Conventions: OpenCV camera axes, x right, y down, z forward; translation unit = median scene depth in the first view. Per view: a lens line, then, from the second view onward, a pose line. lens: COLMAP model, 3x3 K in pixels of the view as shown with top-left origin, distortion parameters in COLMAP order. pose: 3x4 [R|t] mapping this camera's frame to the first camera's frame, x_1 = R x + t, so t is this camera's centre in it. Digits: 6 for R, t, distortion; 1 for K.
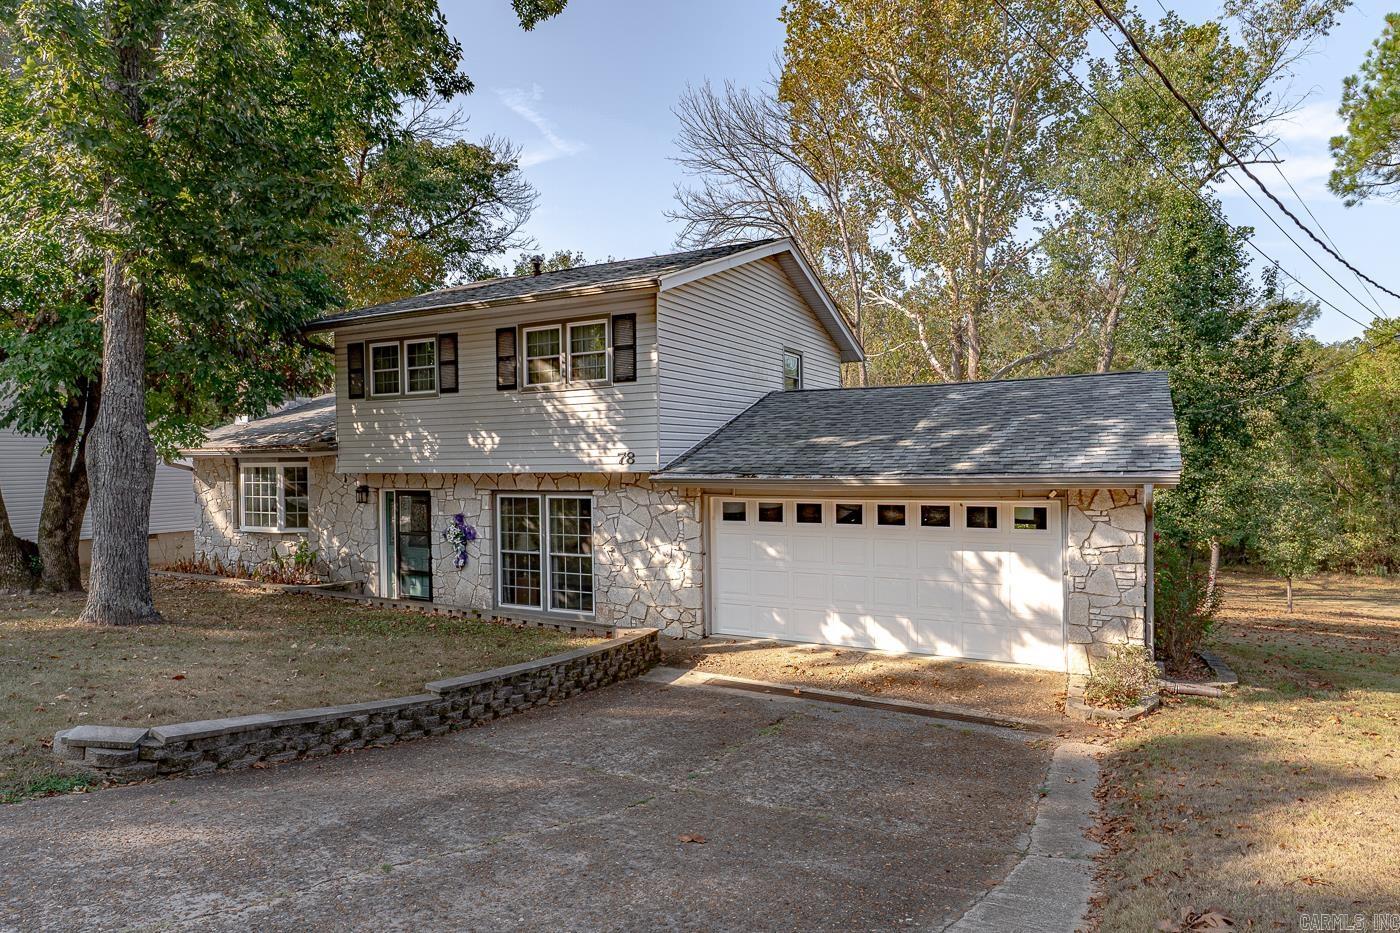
lens RADIAL K [[809.6, 0, 705.3], [0, 809.6, 472.4], [0, 0, 1]] dist [-0.000151, 0.000314]
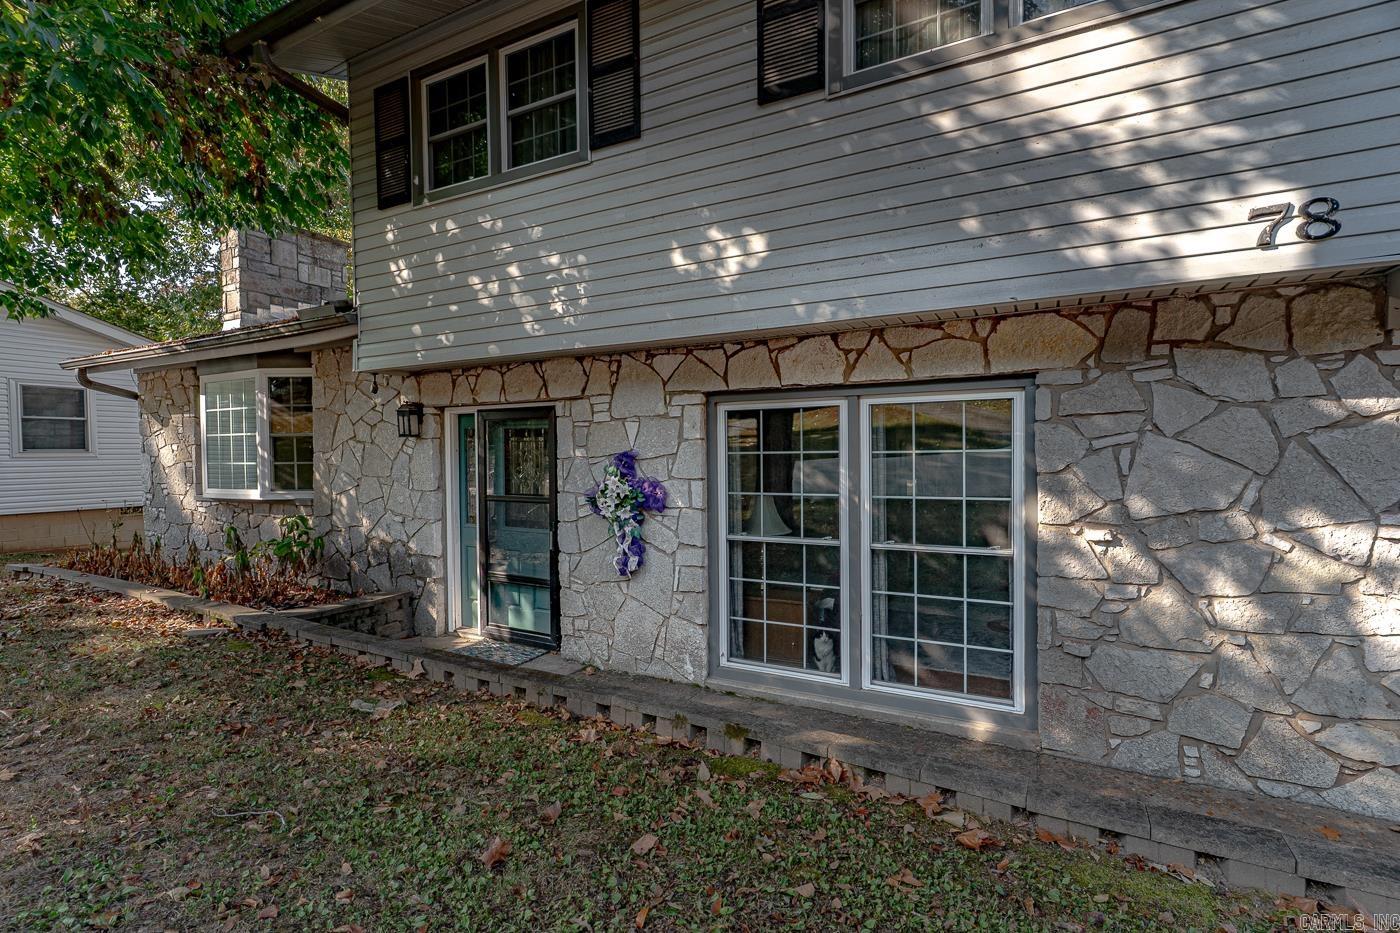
lens RADIAL K [[678.9, 0, 694.0], [0, 678.9, 453.6], [0, 0, 1]] dist [0.017769, 0.000073]
pose [[0.999581, -0.005540, -0.028415, -0.265728], [0.005548, 0.999985, 0.000217, 0.054017], [0.028414, -0.000375, 0.999596, 0.654921]]
